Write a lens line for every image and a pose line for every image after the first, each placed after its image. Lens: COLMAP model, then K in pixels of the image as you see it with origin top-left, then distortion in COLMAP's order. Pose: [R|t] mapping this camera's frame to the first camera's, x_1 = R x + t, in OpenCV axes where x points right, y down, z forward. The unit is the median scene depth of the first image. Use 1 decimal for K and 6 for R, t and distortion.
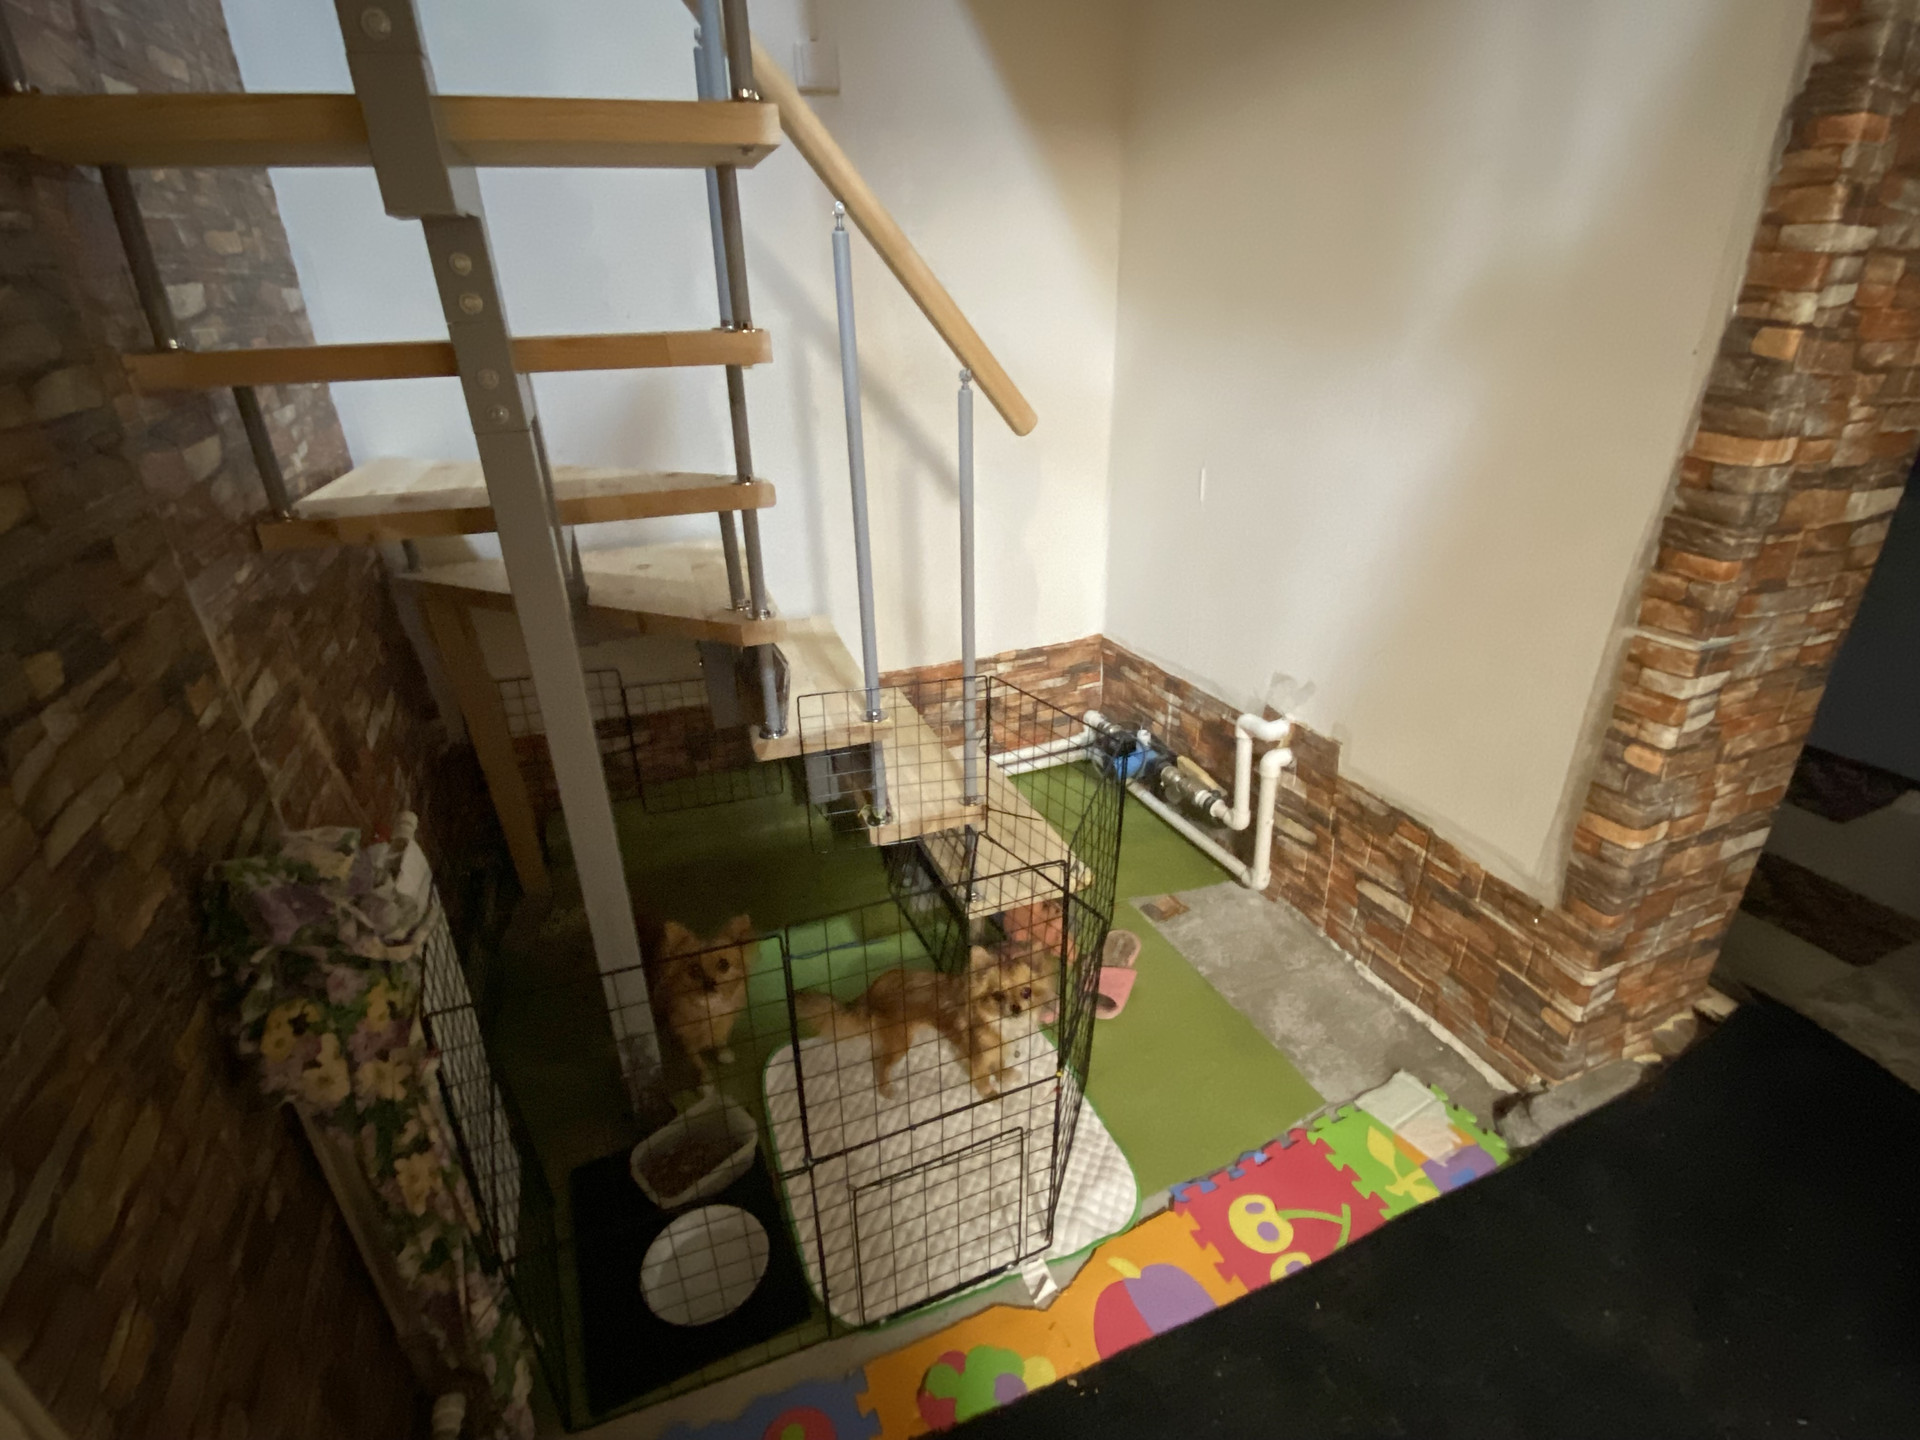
lens RADIAL K [[901.1, 0, 968.6], [0, 901.1, 707.9], [0, 0, 1]] dist [0.030818, -0.025183]
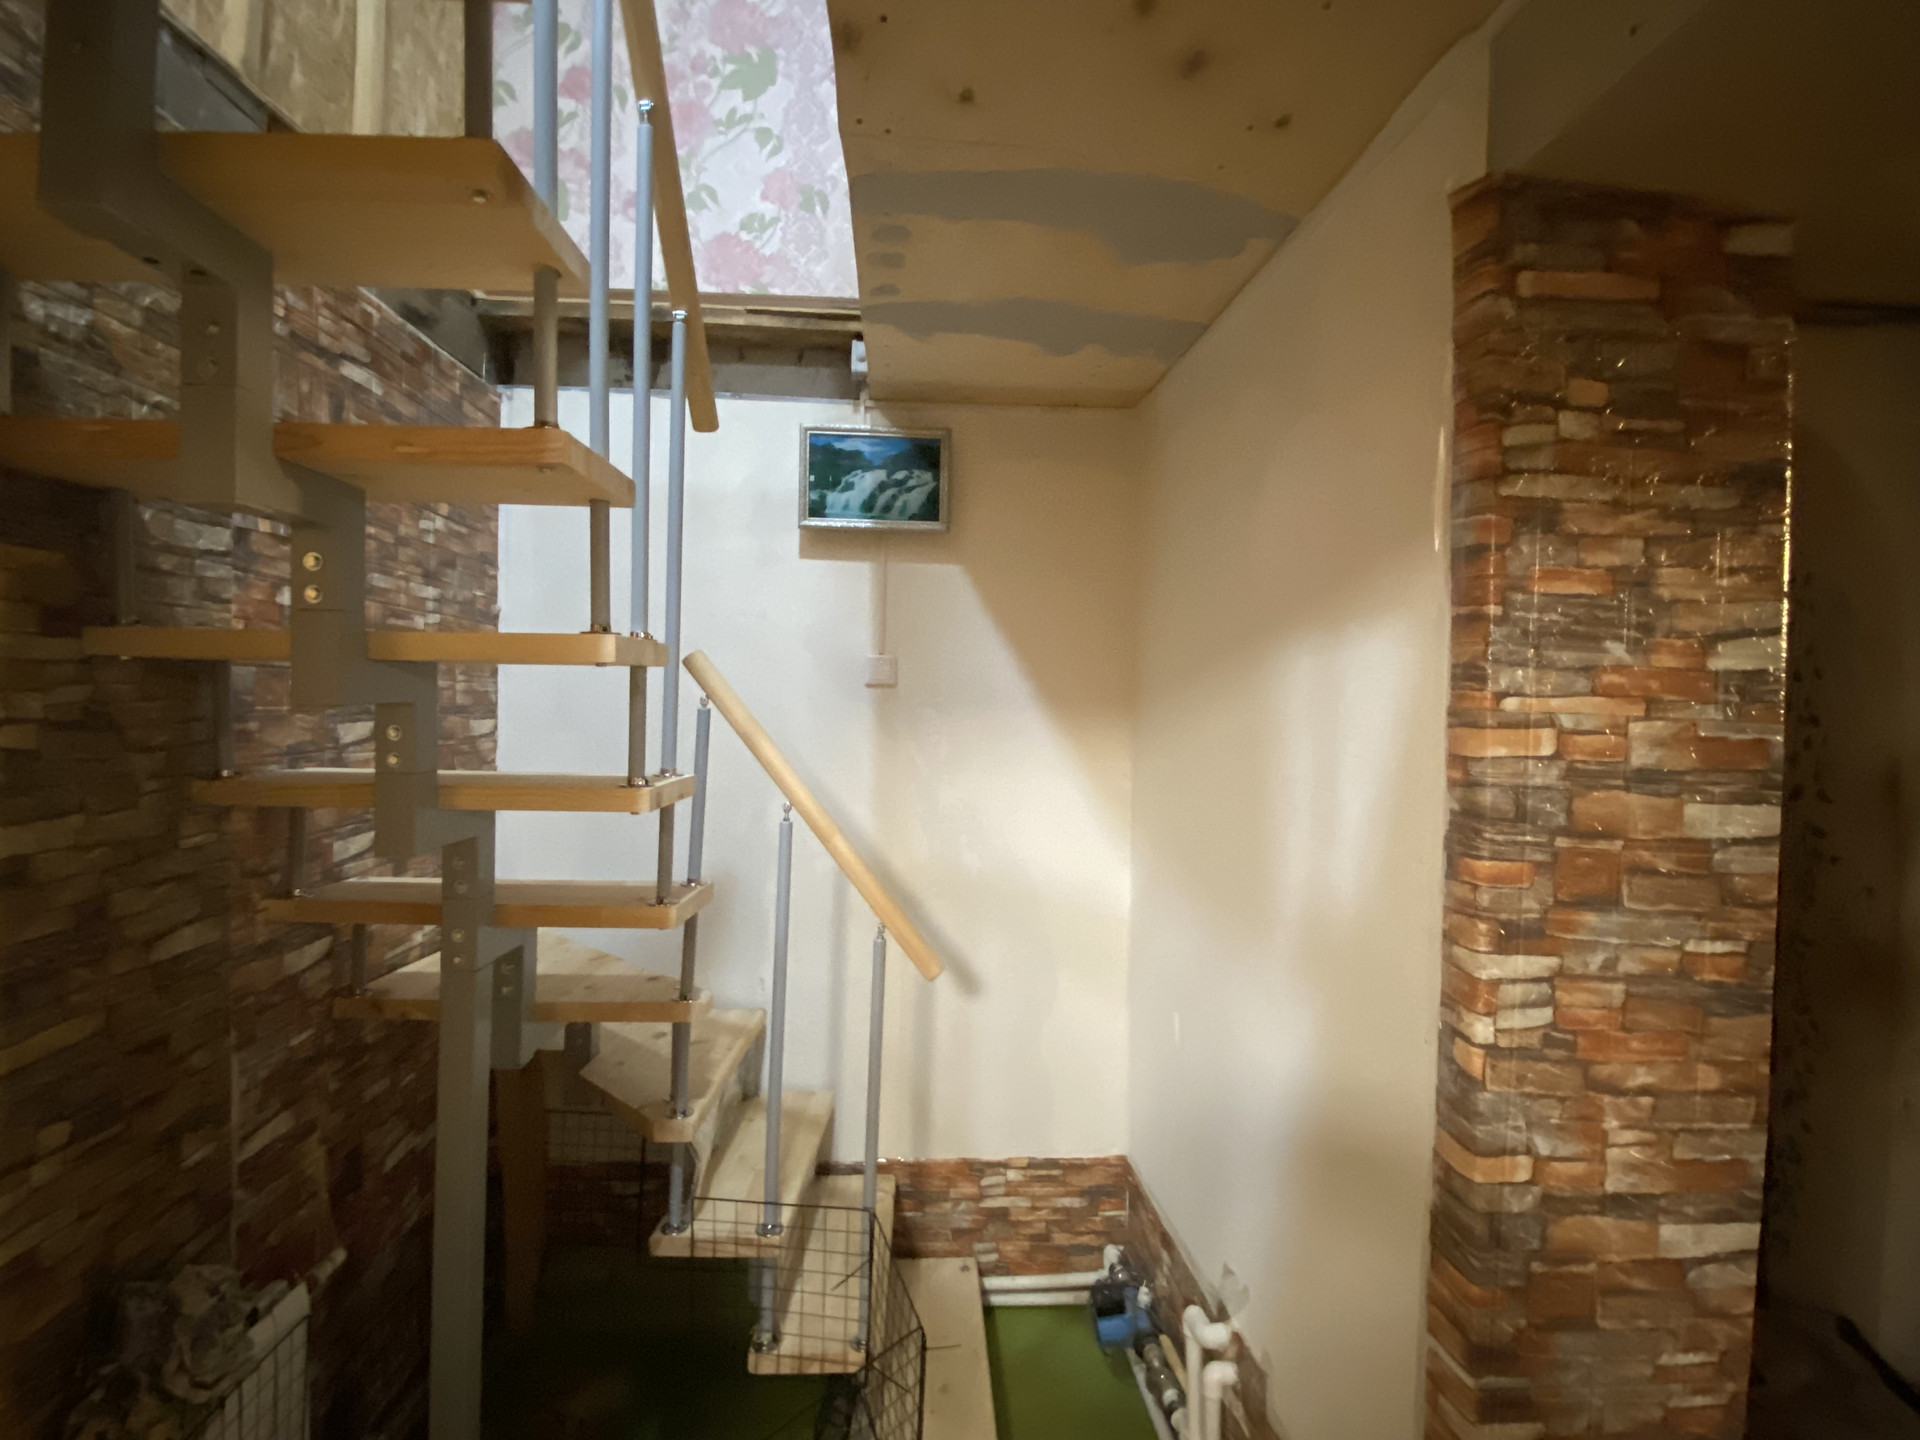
lens RADIAL K [[901.1, 0, 968.6], [0, 901.1, 707.9], [0, 0, 1]] dist [0.030818, -0.025183]
pose [[0.950565, 0.047202, -0.306917, 0.456532], [-0.172195, 0.902620, -0.394495, -0.178748], [0.258409, 0.427843, 0.866127, -0.129111]]
